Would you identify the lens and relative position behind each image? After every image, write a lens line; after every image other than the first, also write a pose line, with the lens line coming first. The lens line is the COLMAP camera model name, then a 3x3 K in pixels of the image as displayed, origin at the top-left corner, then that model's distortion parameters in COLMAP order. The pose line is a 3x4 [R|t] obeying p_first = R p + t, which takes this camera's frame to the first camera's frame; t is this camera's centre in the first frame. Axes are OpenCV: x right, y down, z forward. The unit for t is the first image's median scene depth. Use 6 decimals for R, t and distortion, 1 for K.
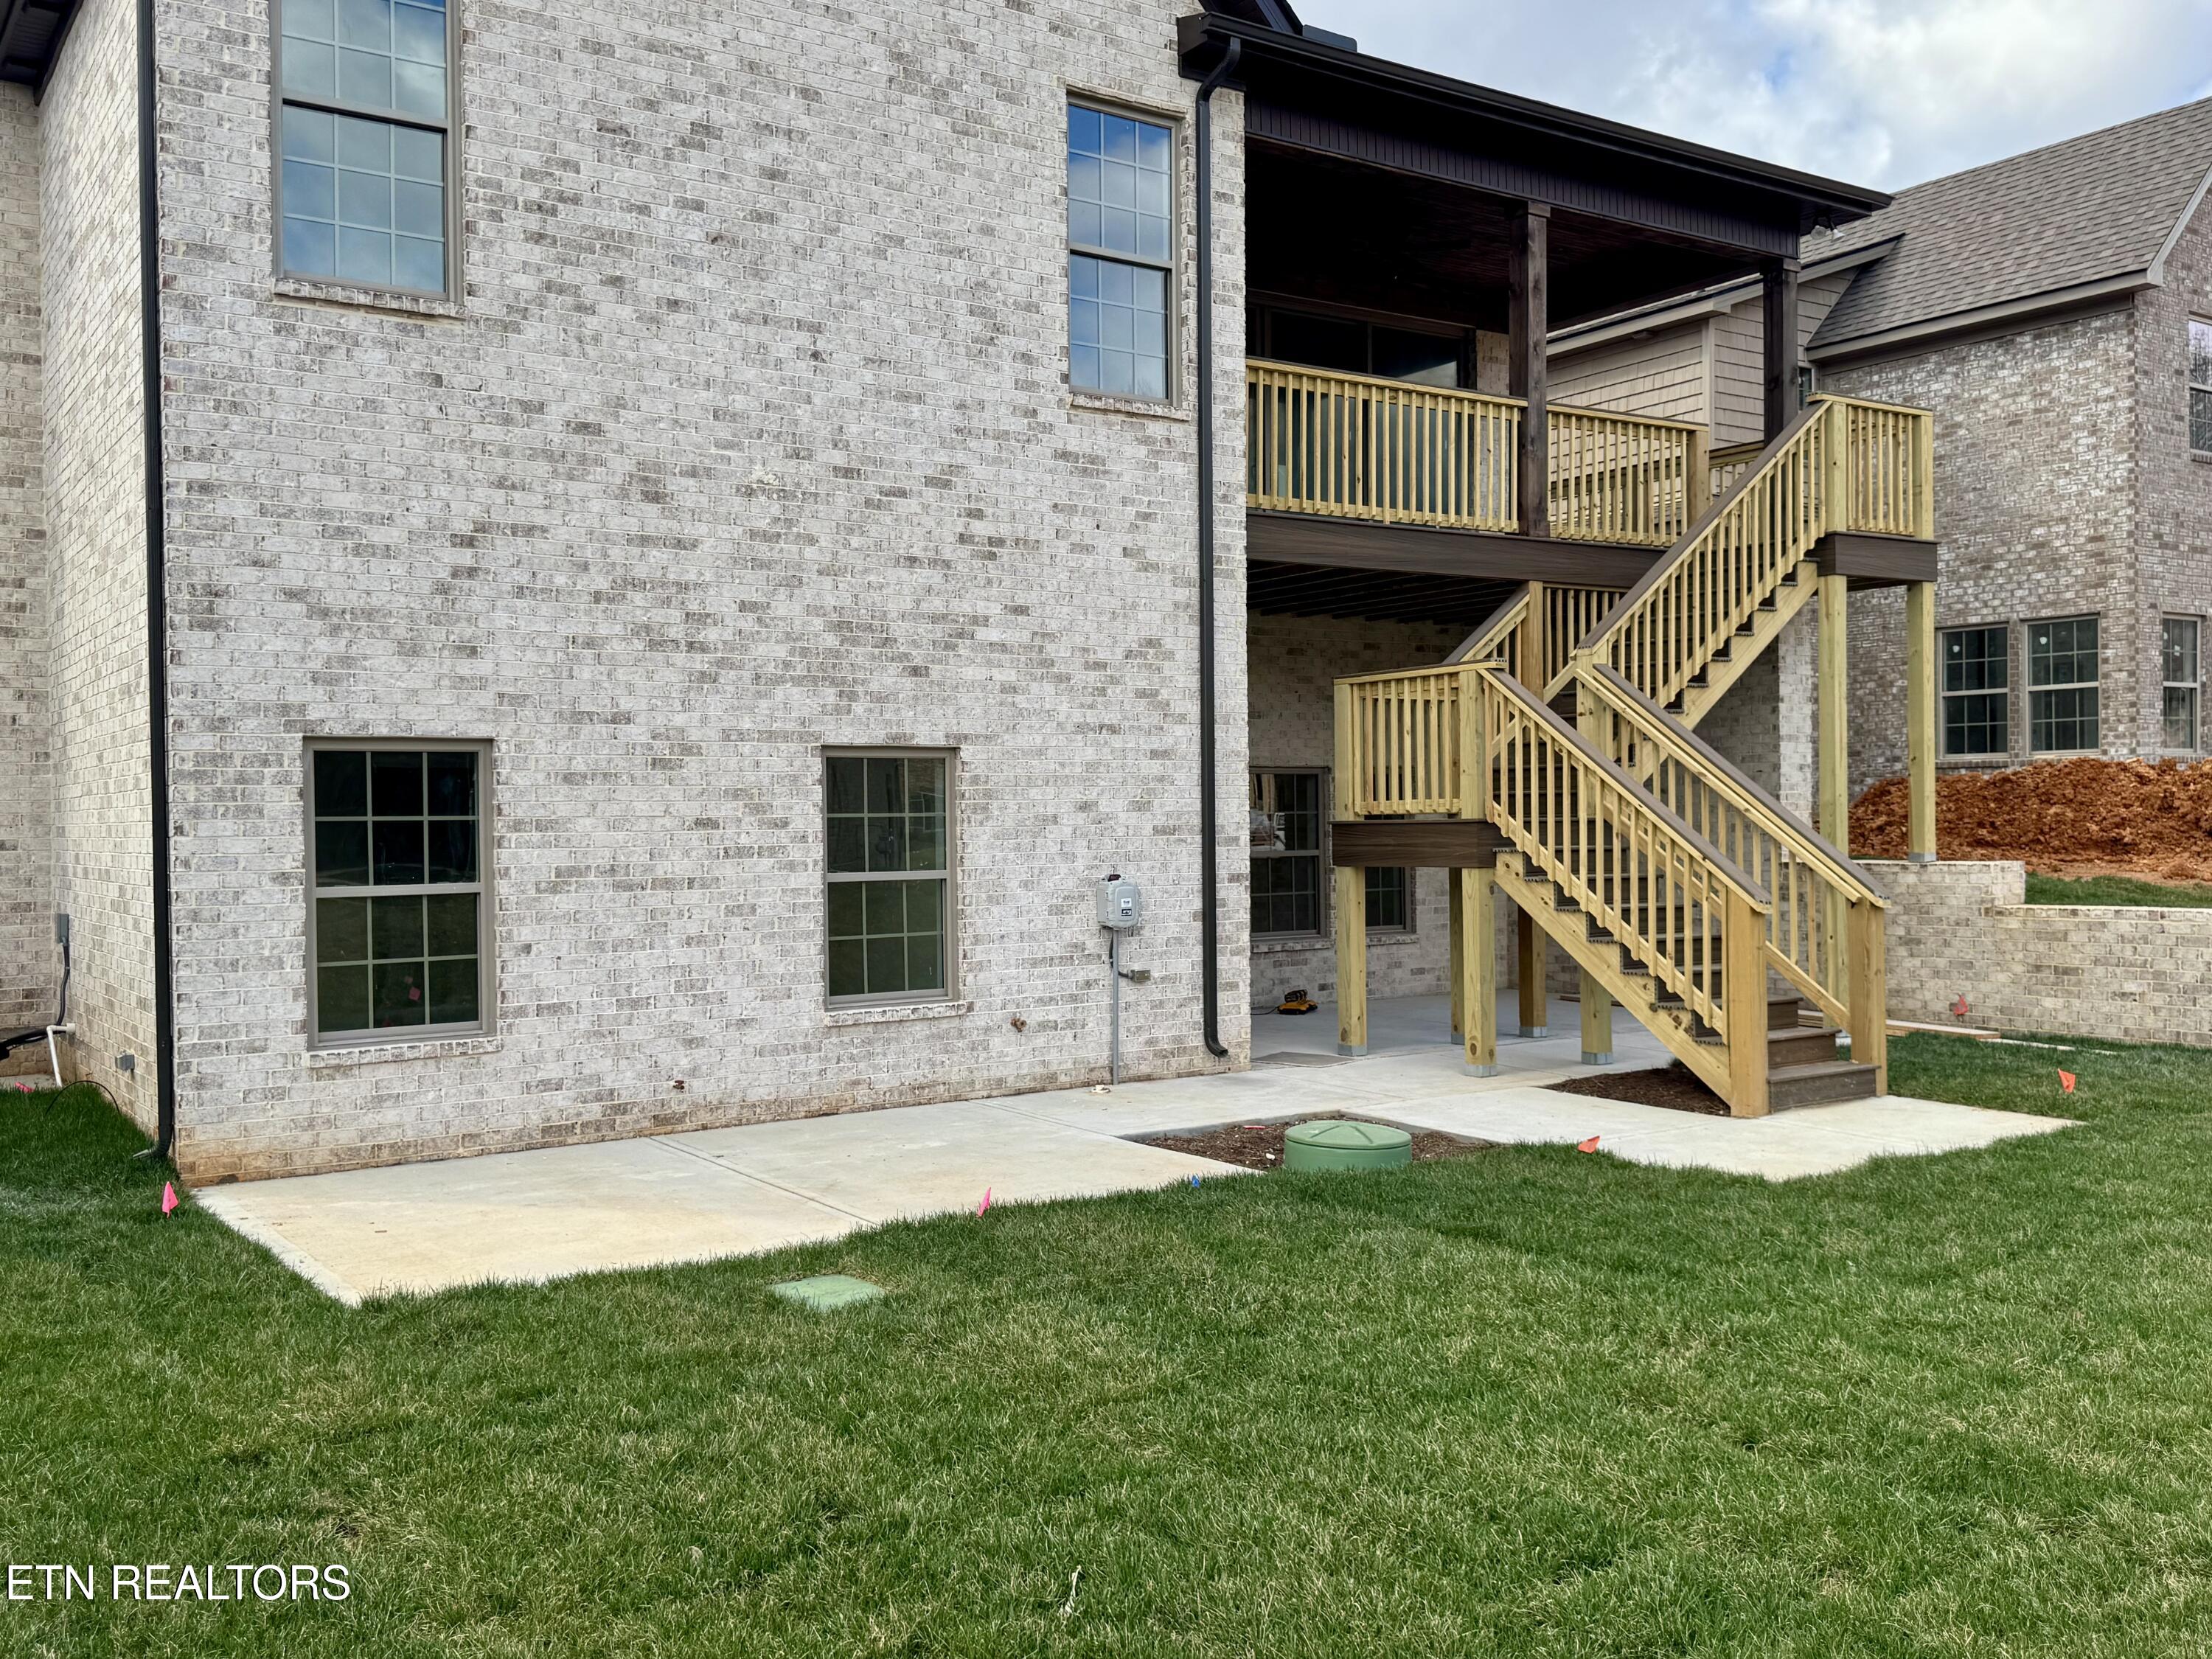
lens RADIAL K [[1966.2, 0, 1114.4], [0, 1966.2, 834.7], [0, 0, 1]] dist [0.128450, -0.145650]
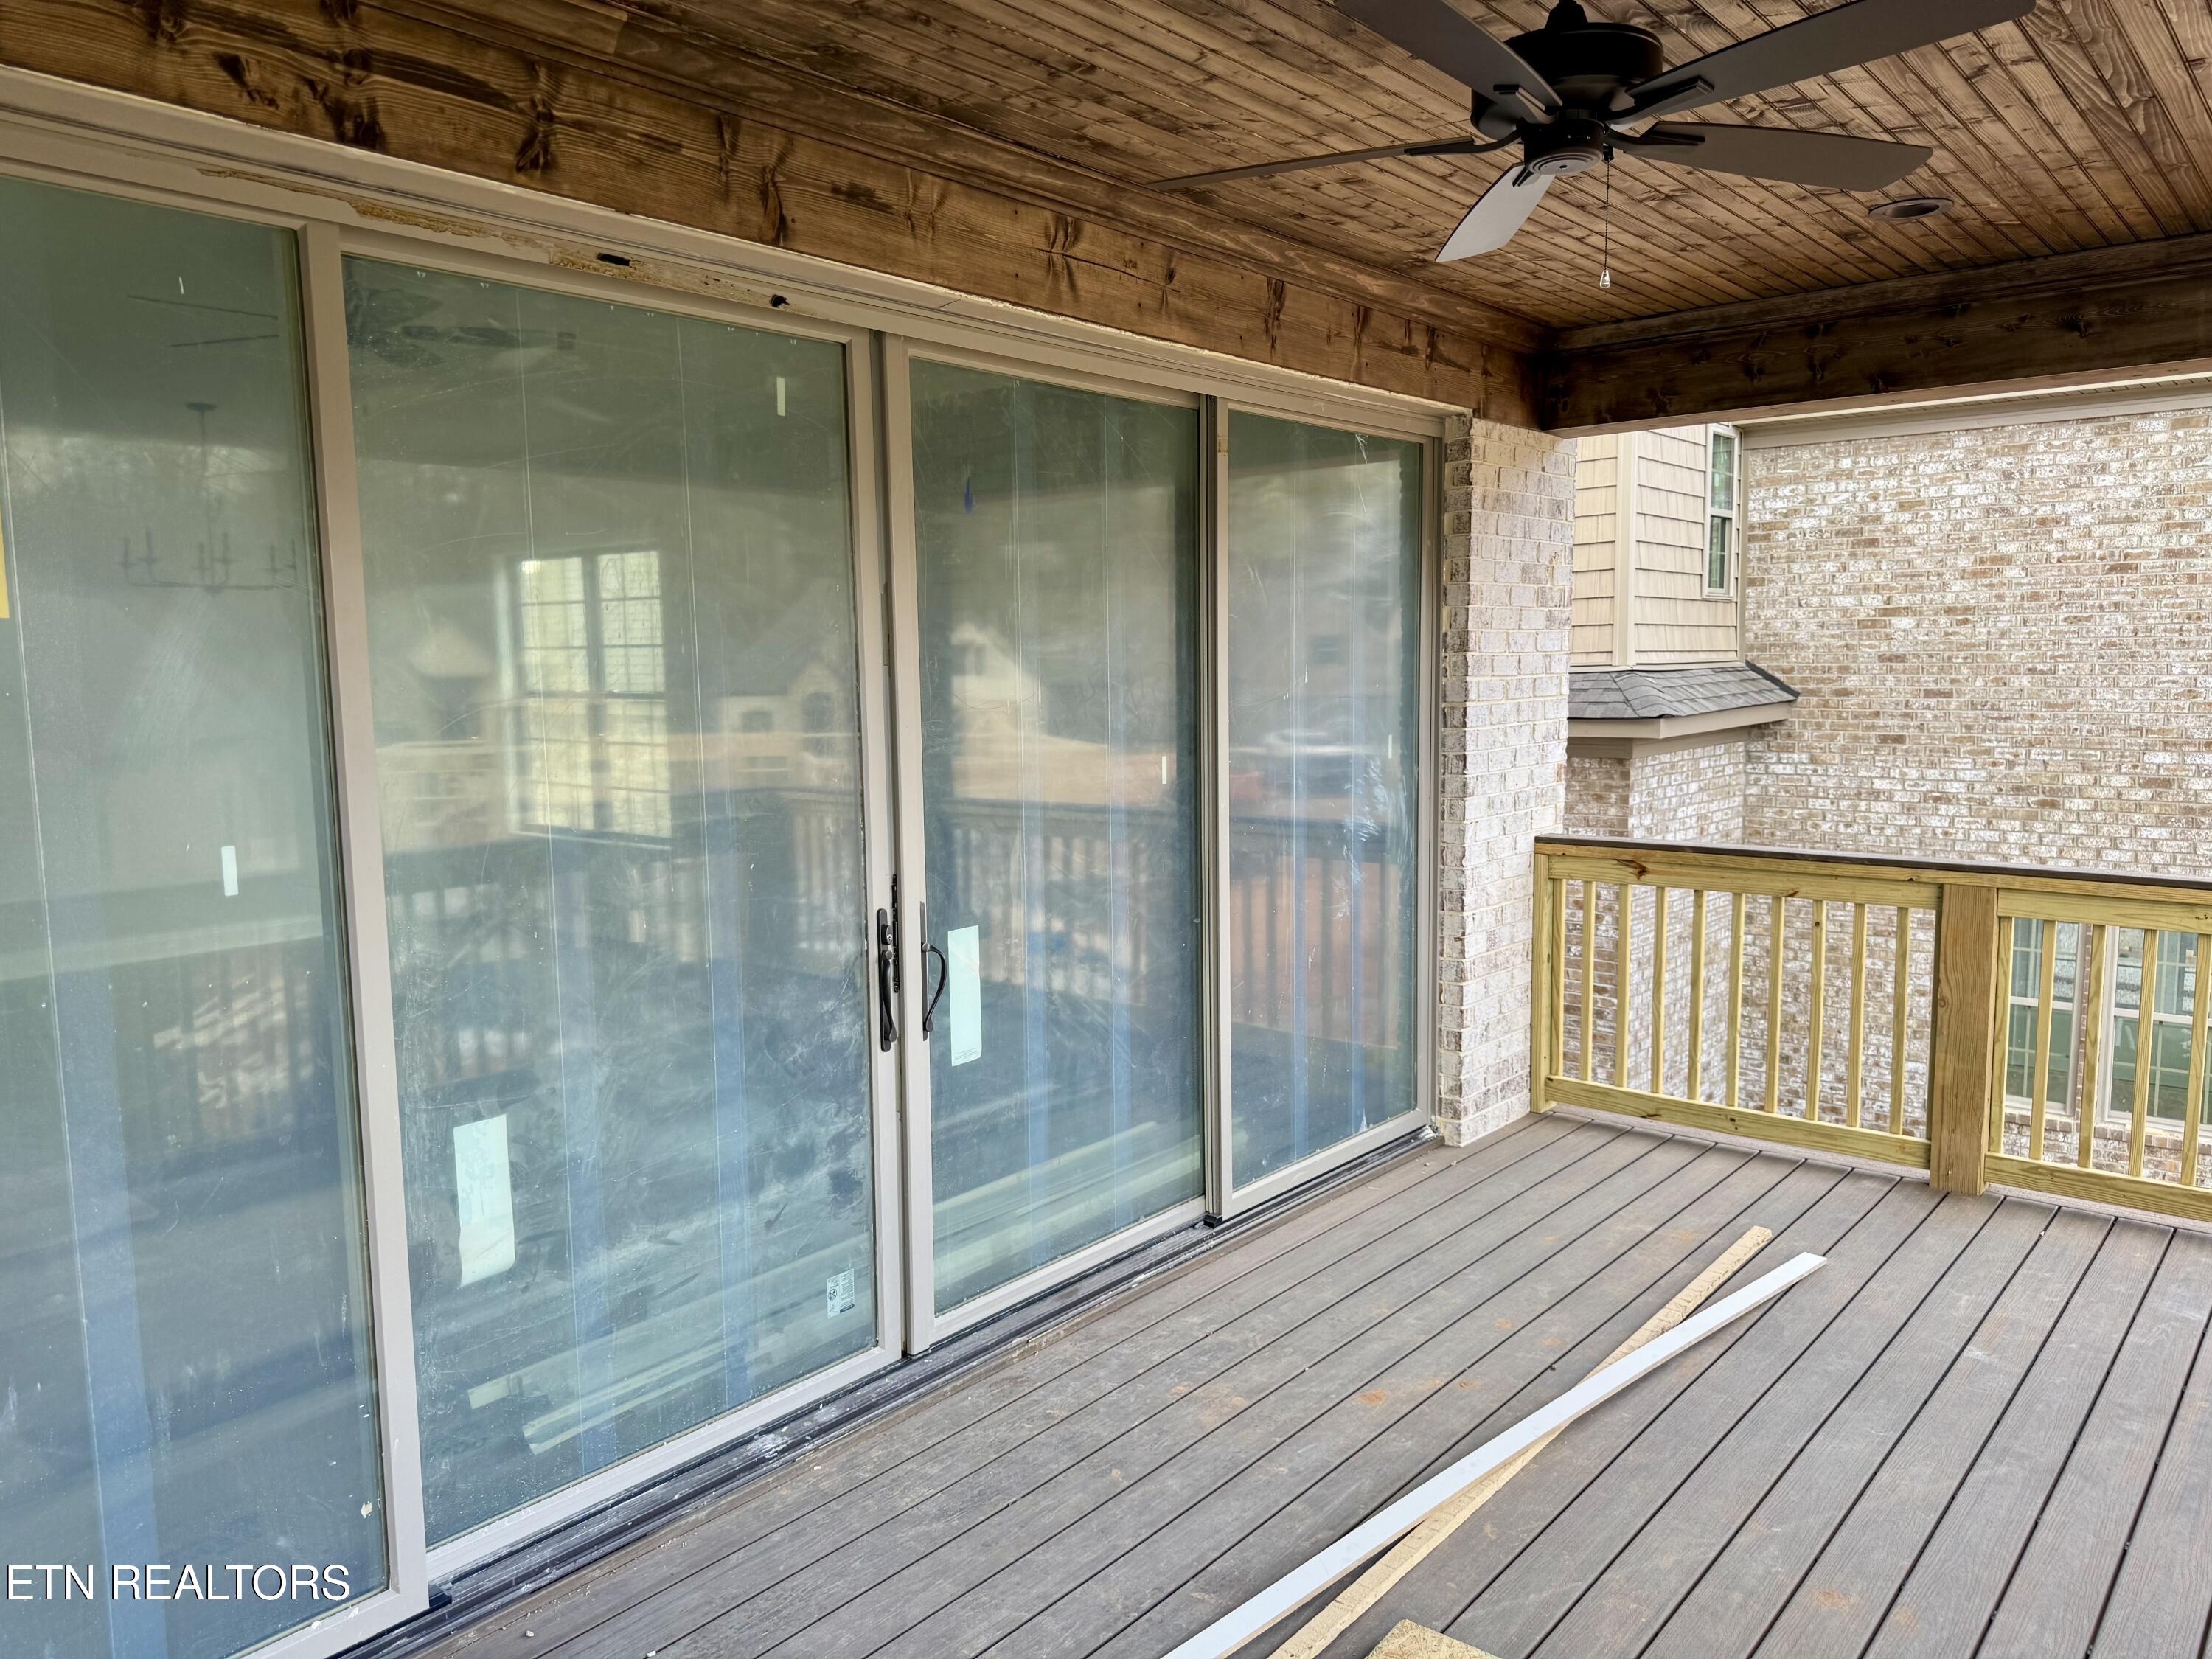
lens RADIAL K [[1571.2, 0, 1100.4], [0, 1571.2, 833.3], [0, 0, 1]] dist [0.007020, 0.001665]
pose [[0.966693, -0.033087, 0.253792, 0.041076], [0.007856, 0.994977, 0.099792, -0.175244], [-0.255819, -0.094475, 0.962097, 0.623717]]
